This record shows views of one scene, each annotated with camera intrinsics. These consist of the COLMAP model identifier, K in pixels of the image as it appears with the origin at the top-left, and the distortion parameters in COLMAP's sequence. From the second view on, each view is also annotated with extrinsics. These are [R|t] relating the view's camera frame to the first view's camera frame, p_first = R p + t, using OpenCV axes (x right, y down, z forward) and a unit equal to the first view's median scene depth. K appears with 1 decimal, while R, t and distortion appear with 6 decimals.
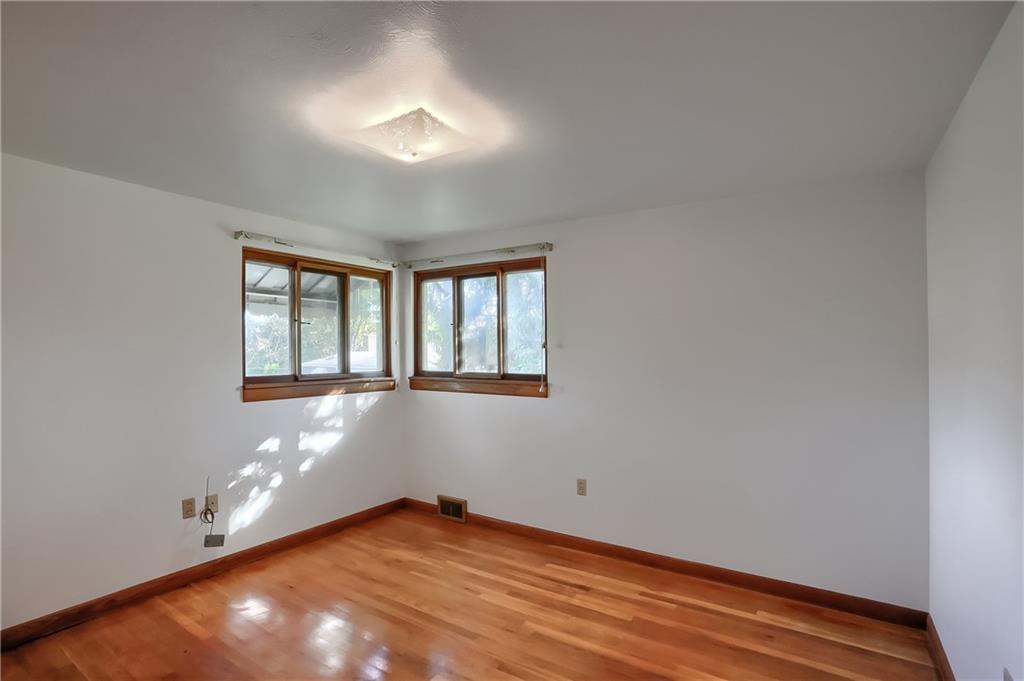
lens RADIAL K [[495.0, 0, 514.9], [0, 495.0, 346.1], [0, 0, 1]] dist [-0.036095, 0.006784]
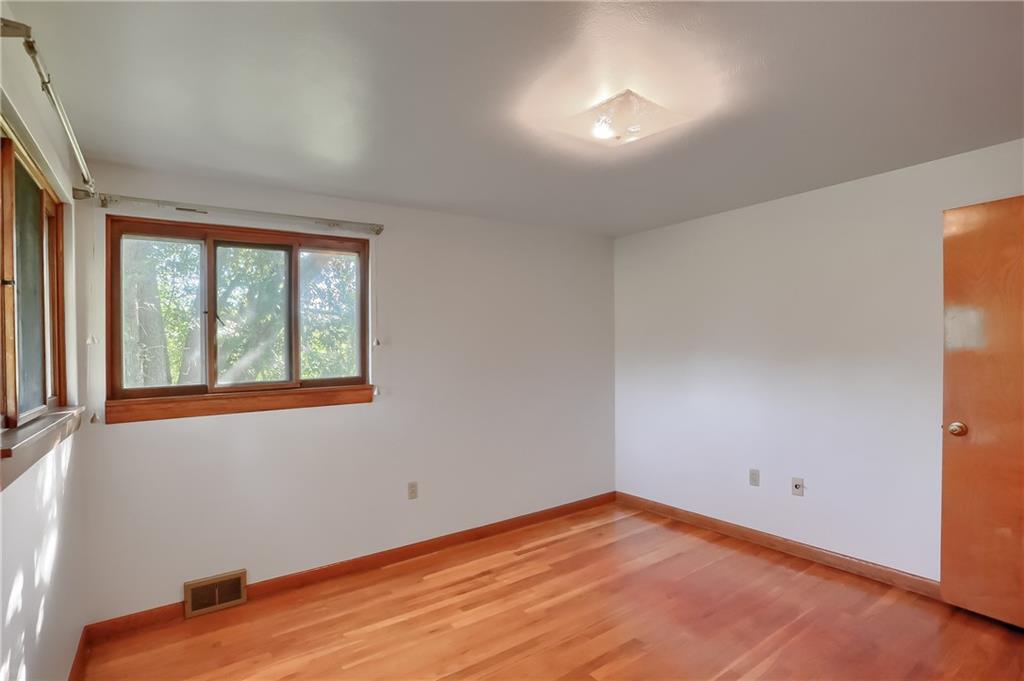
lens RADIAL K [[495.0, 0, 506.9], [0, 495.0, 347.0], [0, 0, 1]] dist [-0.036095, 0.006784]
pose [[0.391265, -0.009445, 0.920229, -0.779579], [0.019081, 0.999816, 0.002149, 0.011976], [-0.920080, 0.016718, 0.391373, 0.532309]]
